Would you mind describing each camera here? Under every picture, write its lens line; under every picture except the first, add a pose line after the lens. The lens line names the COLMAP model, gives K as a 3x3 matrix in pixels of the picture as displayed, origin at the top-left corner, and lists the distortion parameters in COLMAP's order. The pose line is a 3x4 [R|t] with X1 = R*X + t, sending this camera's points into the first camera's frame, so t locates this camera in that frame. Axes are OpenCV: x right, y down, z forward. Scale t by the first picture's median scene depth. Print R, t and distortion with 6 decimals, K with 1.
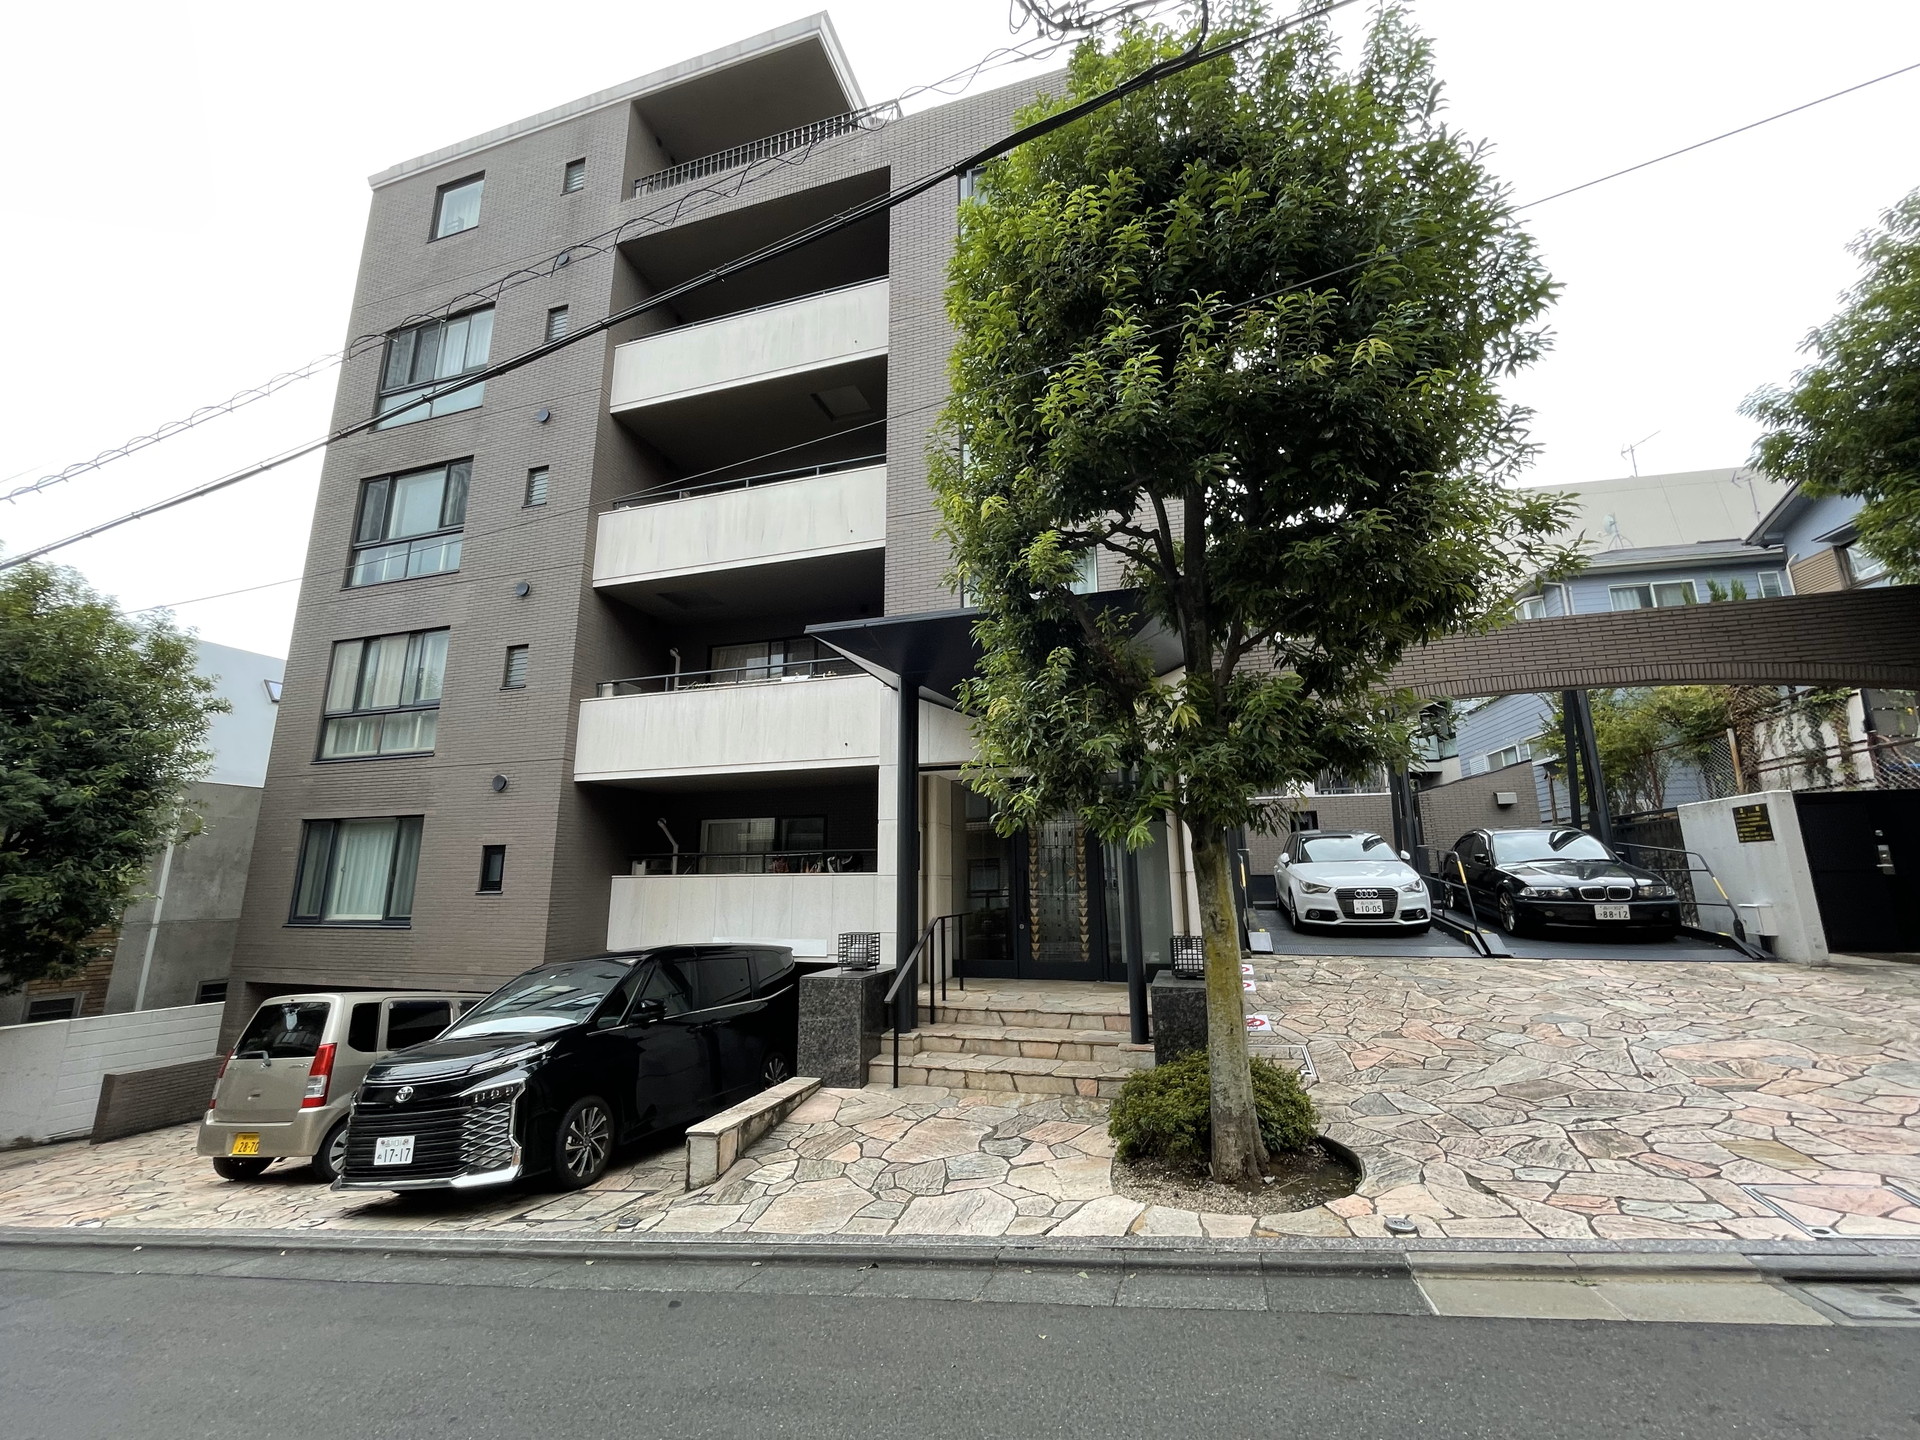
lens RADIAL K [[774.8, 0, 963.2], [0, 774.8, 717.7], [0, 0, 1]] dist [0.007937, -0.010503]
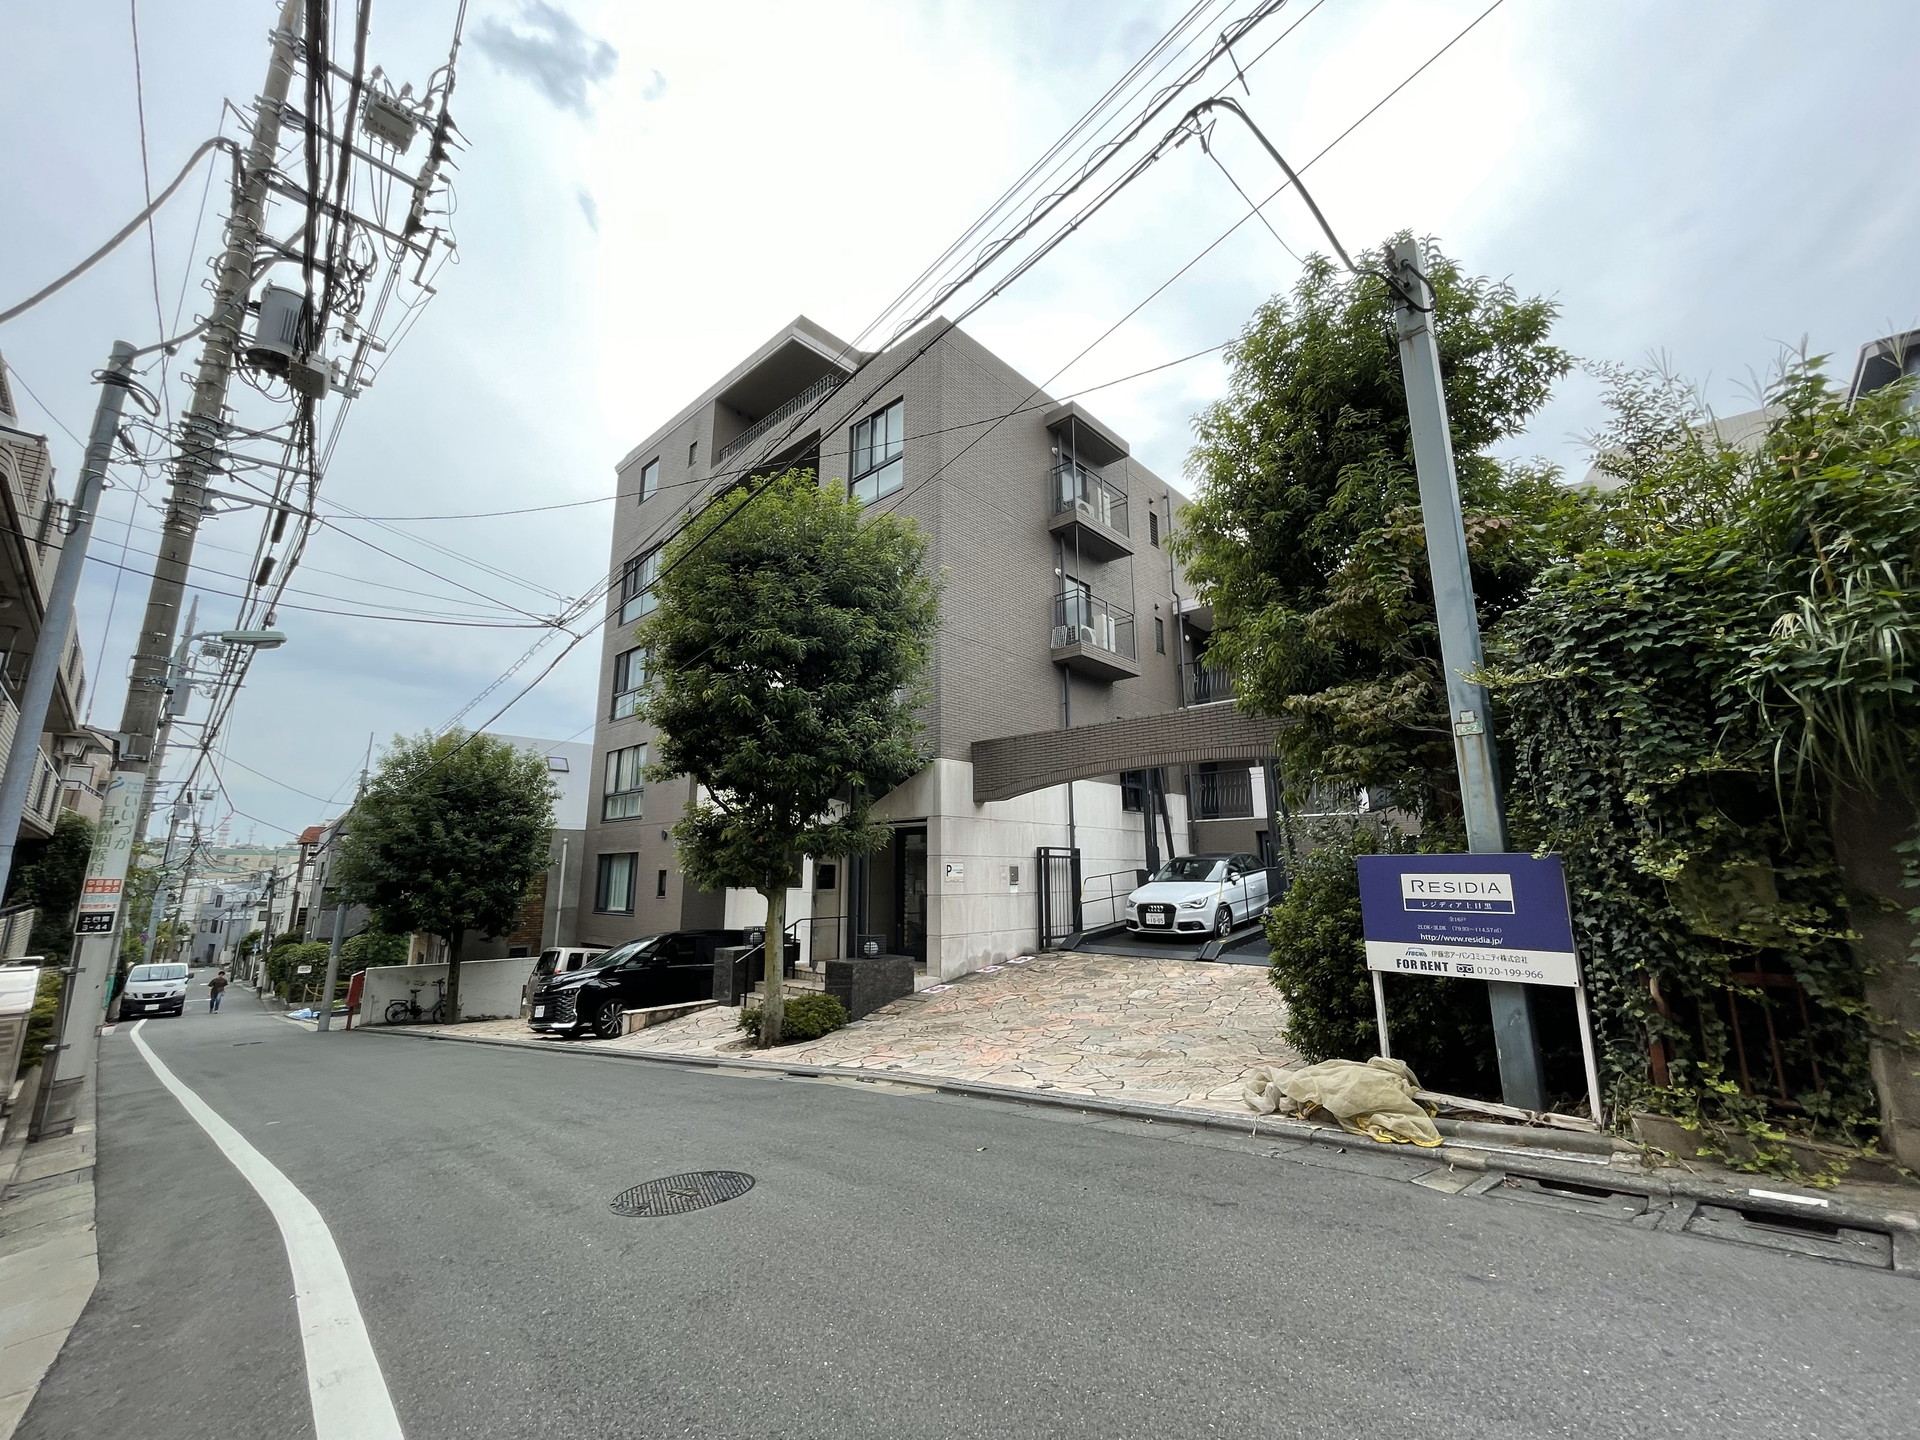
lens RADIAL K [[776.8, 0, 960.0], [0, 776.8, 720.0], [0, 0, 1]] dist [-0.004426, 0.000614]
pose [[0.900168, -0.081120, -0.427922, 0.905857], [0.088064, 0.996108, -0.003578, -0.126973], [0.426547, -0.034463, 0.903809, -0.344085]]
